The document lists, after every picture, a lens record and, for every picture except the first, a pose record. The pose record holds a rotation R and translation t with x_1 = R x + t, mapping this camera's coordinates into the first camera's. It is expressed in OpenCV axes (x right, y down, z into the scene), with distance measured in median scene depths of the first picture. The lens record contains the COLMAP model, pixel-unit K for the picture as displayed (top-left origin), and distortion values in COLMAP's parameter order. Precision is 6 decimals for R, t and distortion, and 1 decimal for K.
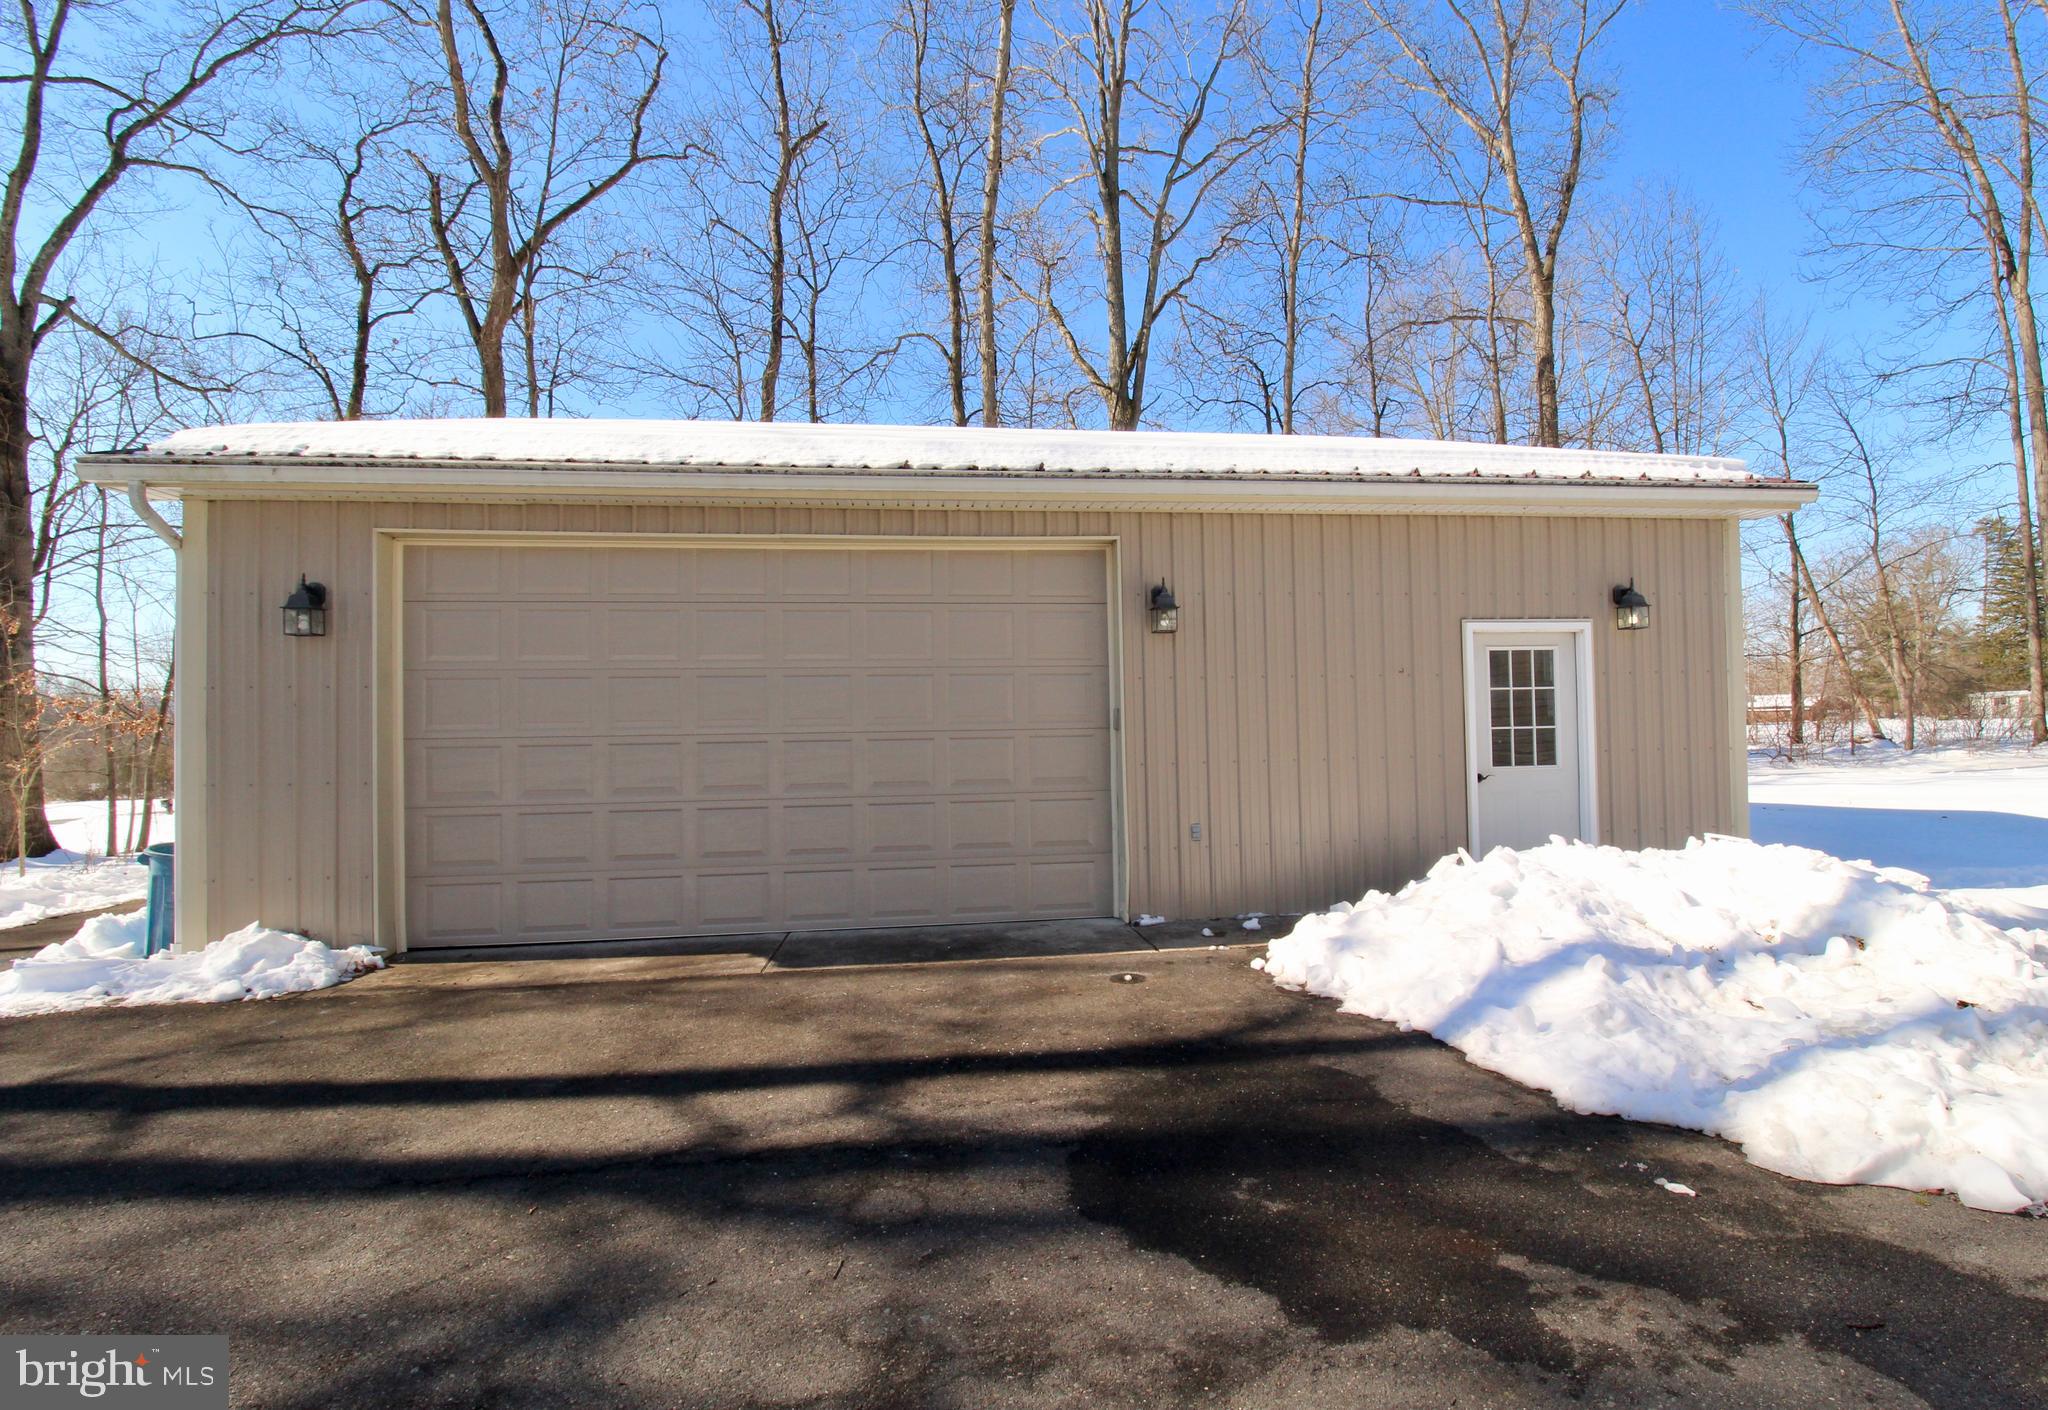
lens RADIAL K [[971.5, 0, 1040.5], [0, 971.5, 715.7], [0, 0, 1]] dist [-0.002354, -0.008625]
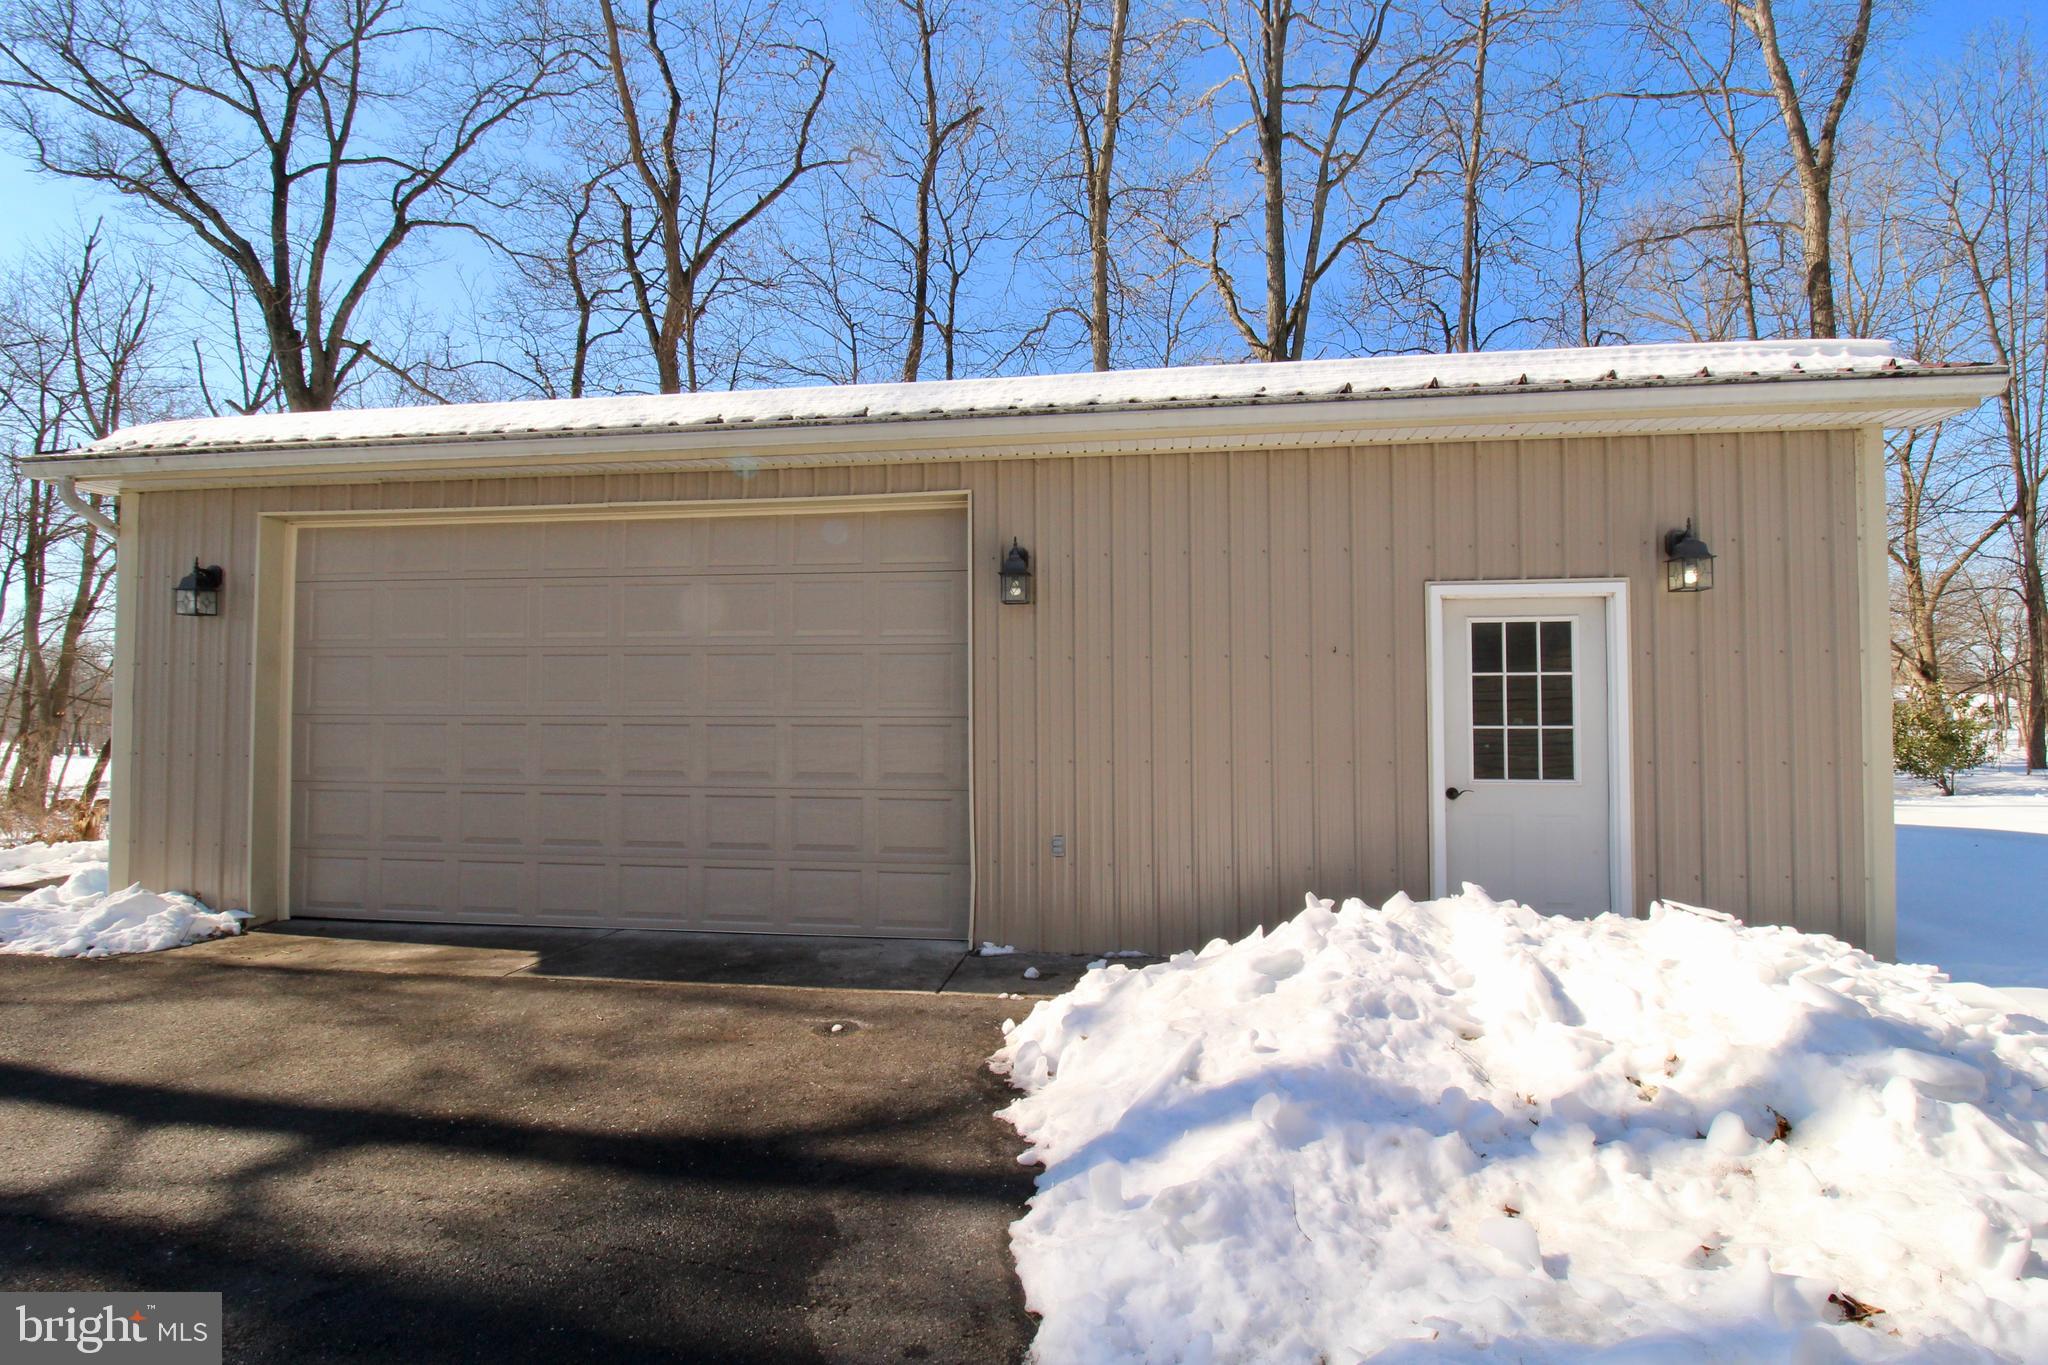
lens RADIAL K [[960.1, 0, 1021.4], [0, 960.1, 691.0], [0, 0, 1]] dist [-0.005284, -0.004965]
pose [[0.962577, 0.012382, -0.270725, 0.323175], [-0.014193, 0.999888, -0.004732, -0.006342], [0.270636, 0.008397, 0.962645, 0.194988]]
